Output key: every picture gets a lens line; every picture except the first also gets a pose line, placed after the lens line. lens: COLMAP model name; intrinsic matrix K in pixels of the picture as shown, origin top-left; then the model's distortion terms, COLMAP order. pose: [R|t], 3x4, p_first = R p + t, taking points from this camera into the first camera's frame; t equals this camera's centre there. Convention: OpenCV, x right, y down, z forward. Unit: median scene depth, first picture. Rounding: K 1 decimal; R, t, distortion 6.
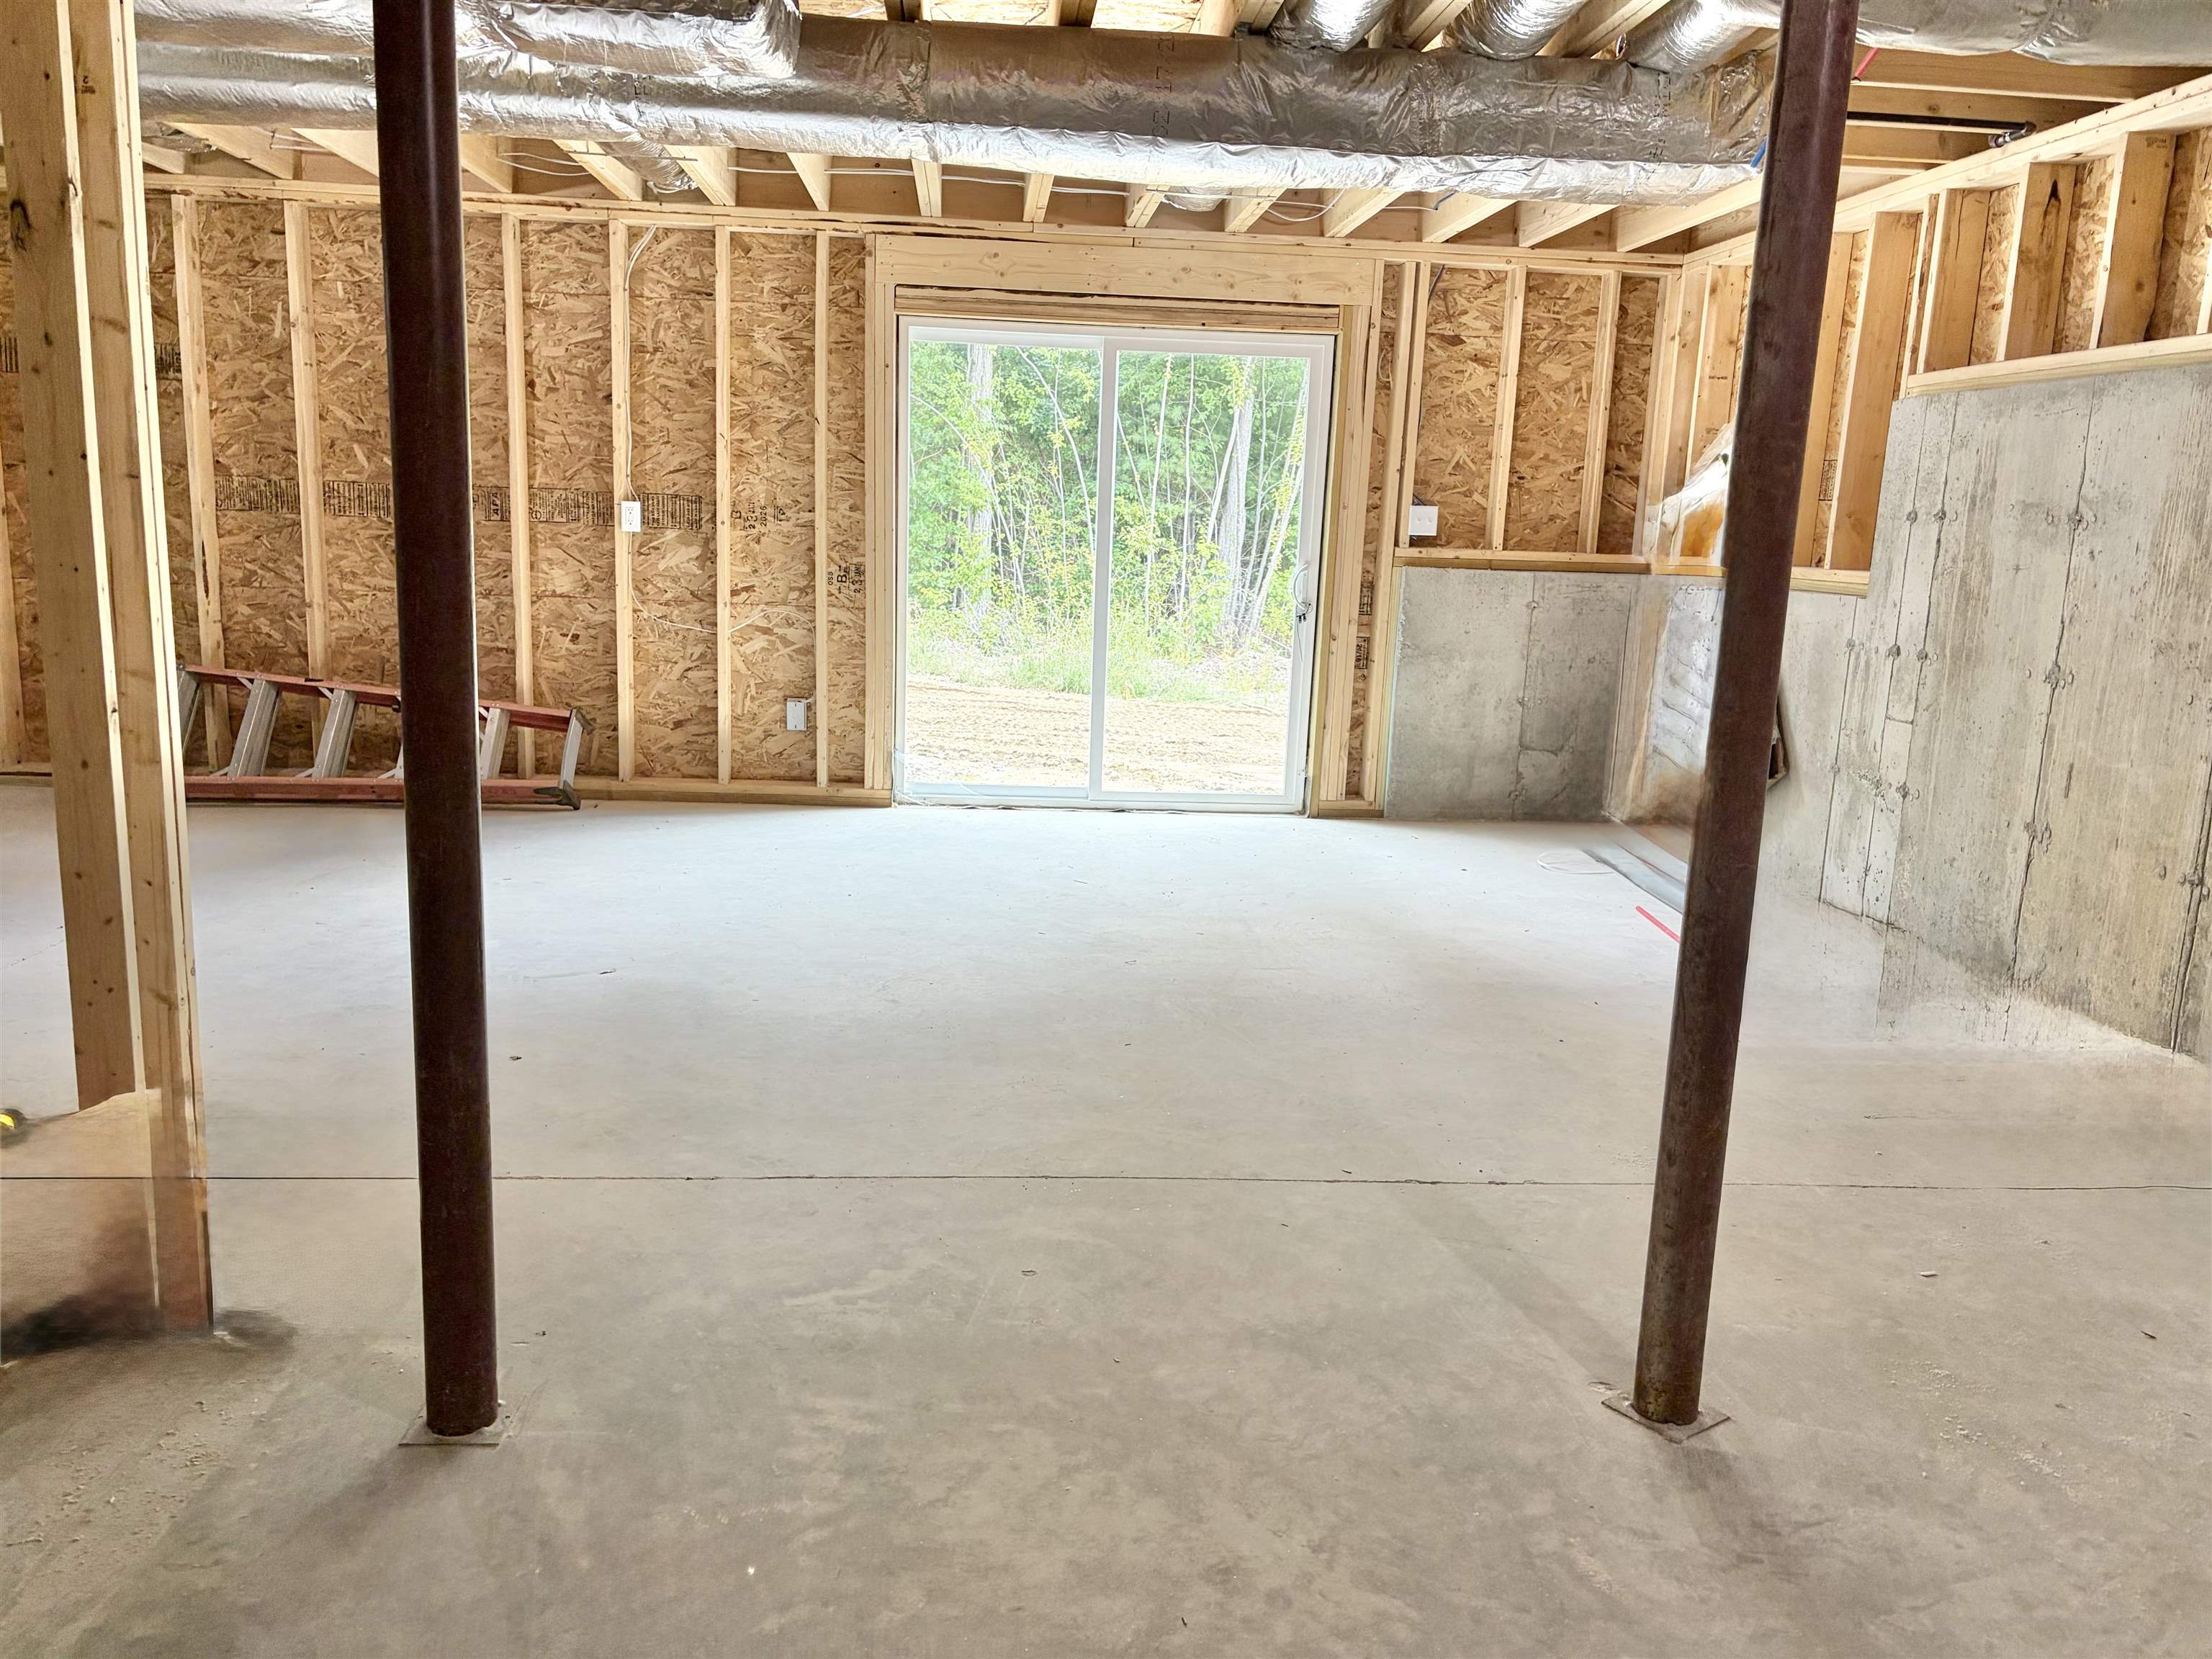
lens RADIAL K [[1649.9, 0, 1106.0], [0, 1649.9, 829.5], [0, 0, 1]] dist [0.002456, -0.001068]
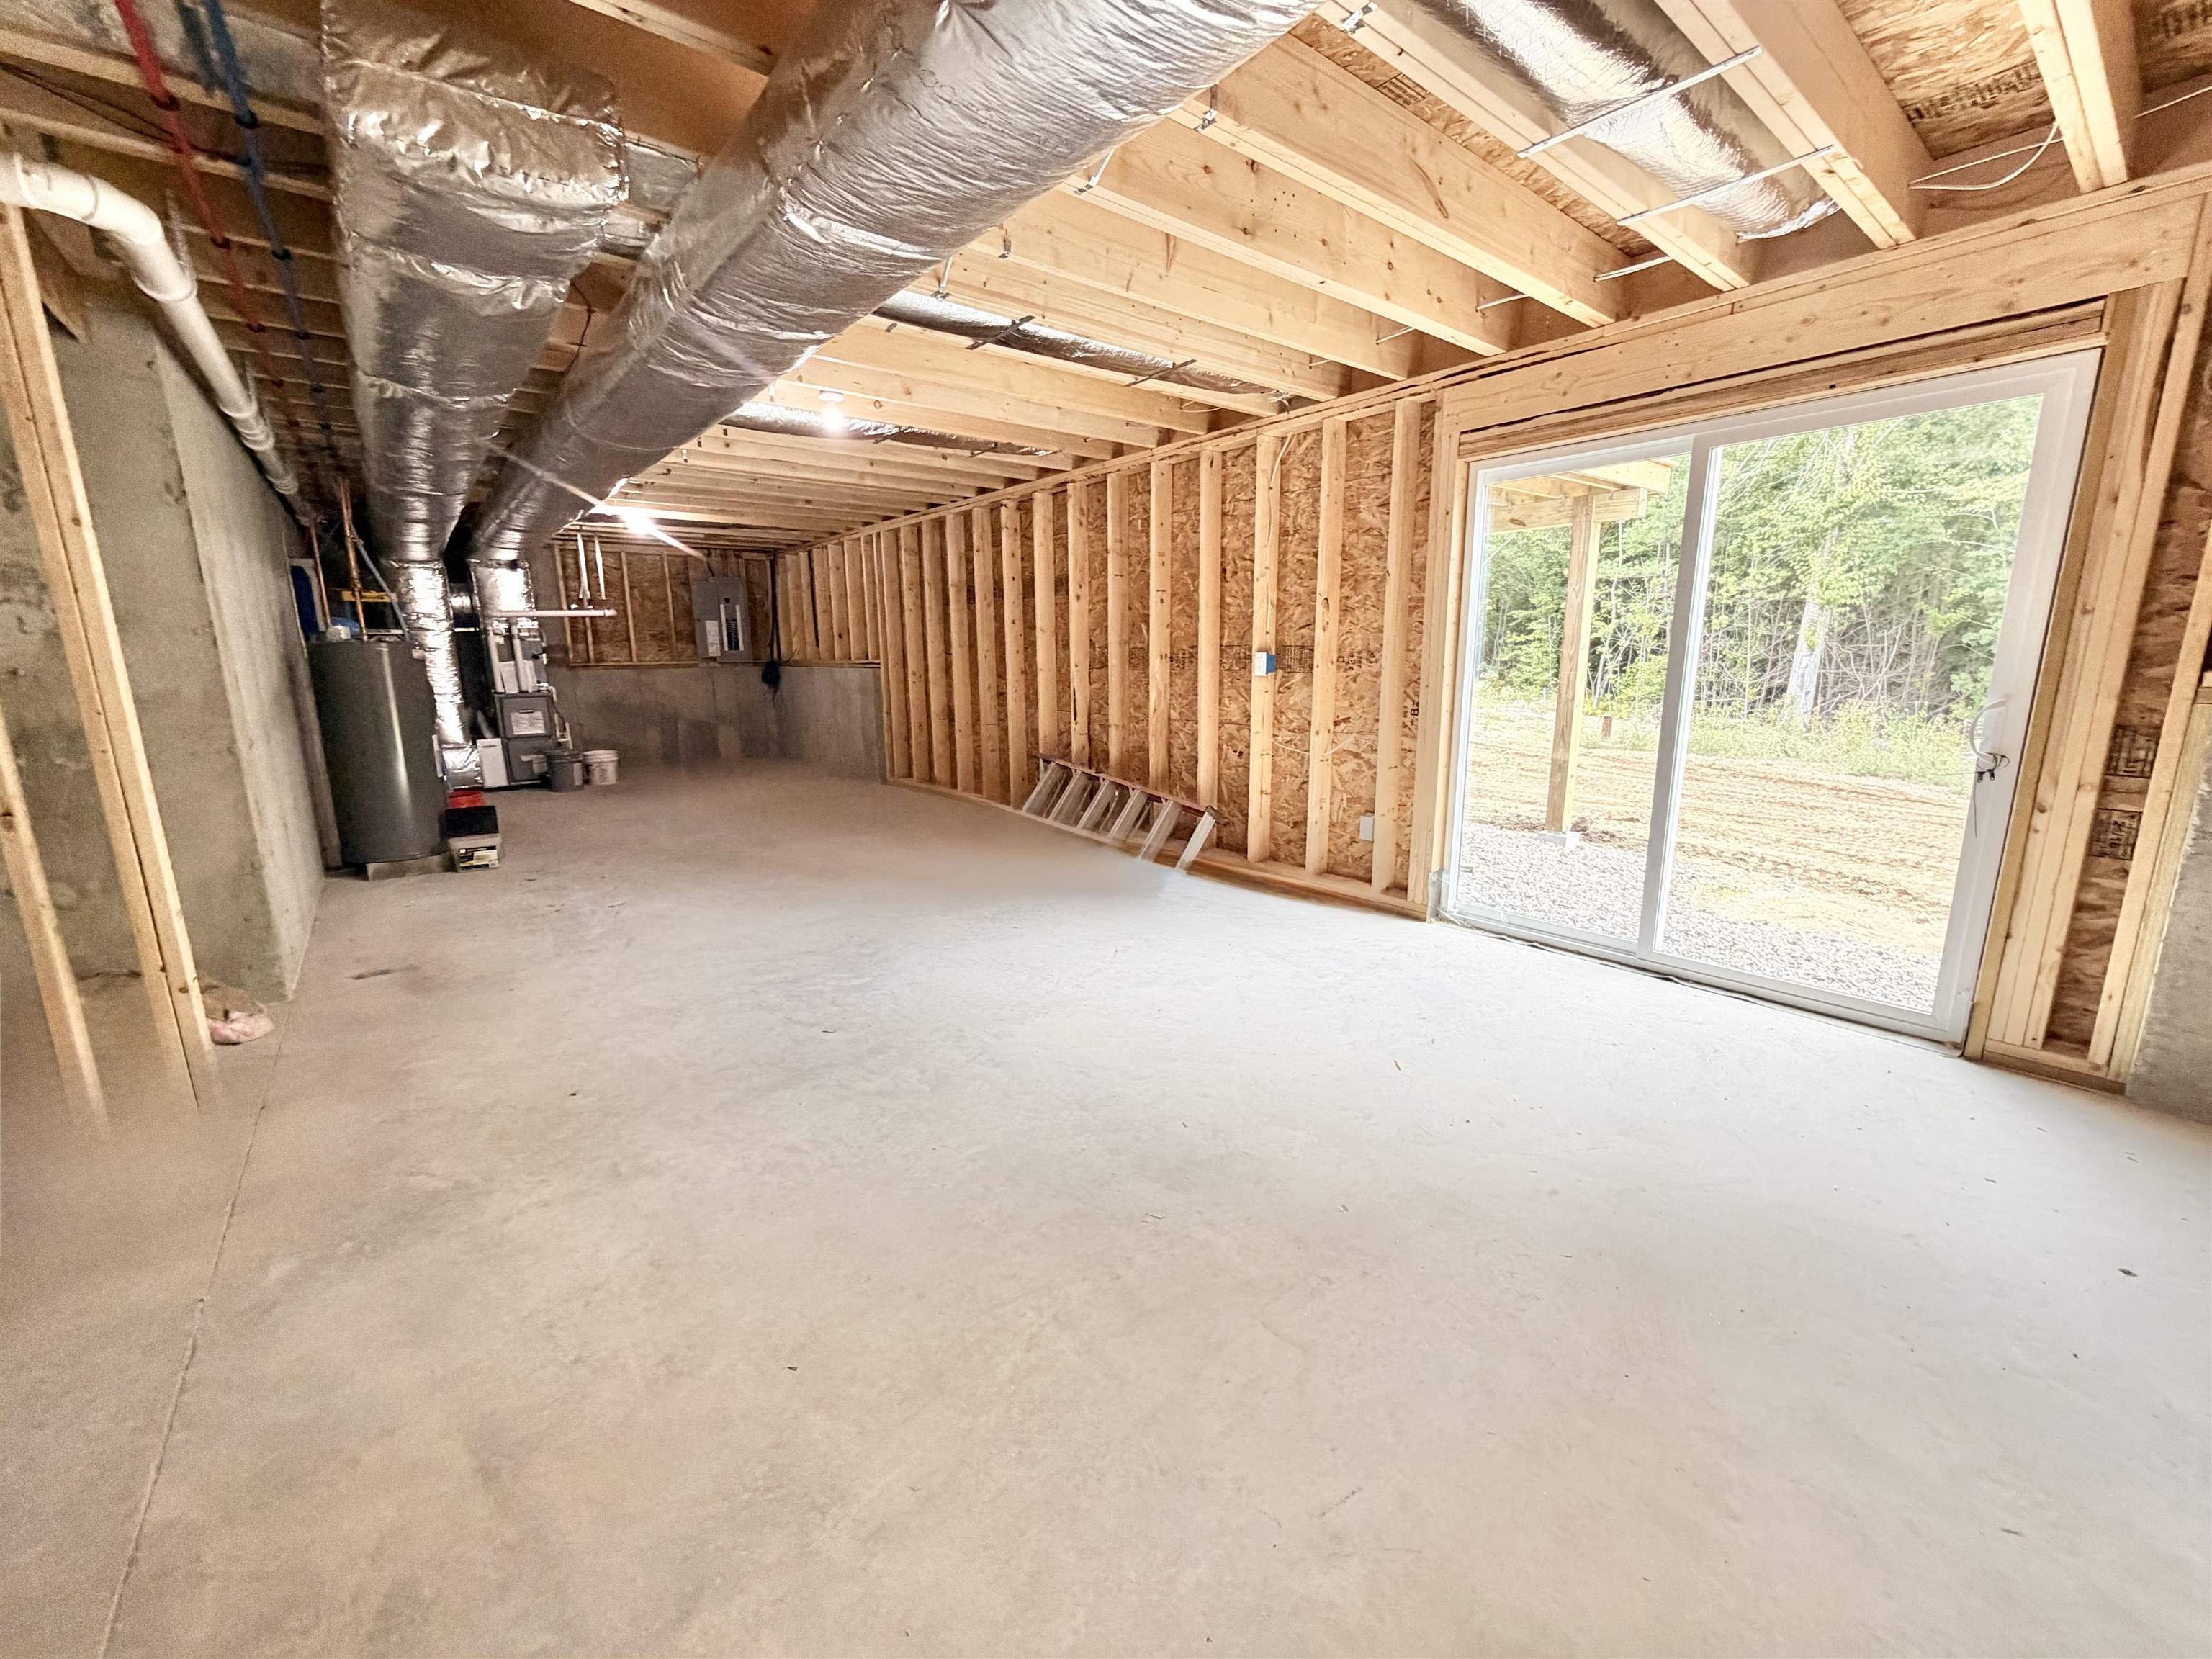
lens RADIAL K [[880.2, 0, 1108.2], [0, 880.2, 831.0], [0, 0, 1]] dist [0.000517, -0.000069]
pose [[0.567071, 0.120520, -0.814804, 0.220988], [-0.122234, 0.990597, 0.061452, -0.083795], [0.814549, 0.064749, 0.576470, 0.492391]]
